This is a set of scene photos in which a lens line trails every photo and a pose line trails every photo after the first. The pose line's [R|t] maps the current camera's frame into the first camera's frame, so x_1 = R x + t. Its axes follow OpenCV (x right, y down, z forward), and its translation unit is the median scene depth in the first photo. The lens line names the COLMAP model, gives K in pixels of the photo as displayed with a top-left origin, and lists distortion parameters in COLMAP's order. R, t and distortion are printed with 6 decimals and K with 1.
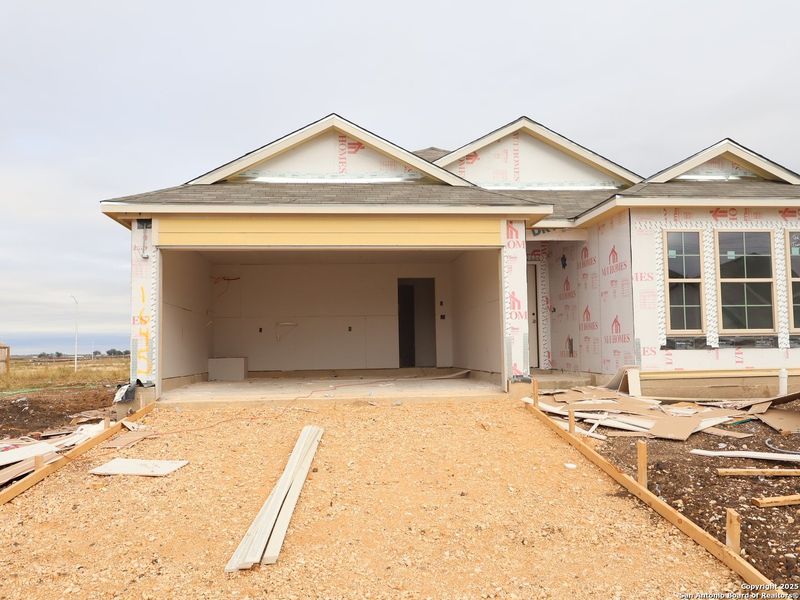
lens RADIAL K [[711.8, 0, 400.0], [0, 711.8, 300.0], [0, 0, 1]] dist [-0.001734, 0.003833]
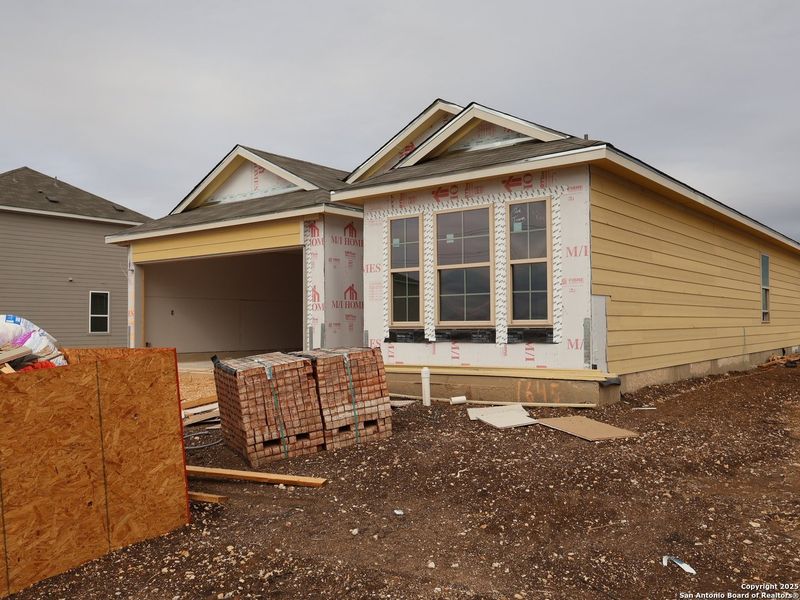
lens RADIAL K [[711.8, 0, 400.0], [0, 711.8, 300.0], [0, 0, 1]] dist [-0.001734, 0.003833]
pose [[0.728332, -0.016982, -0.685014, 1.025038], [0.044143, 0.998779, 0.022174, -0.008368], [0.683801, -0.046389, 0.728193, 0.298348]]
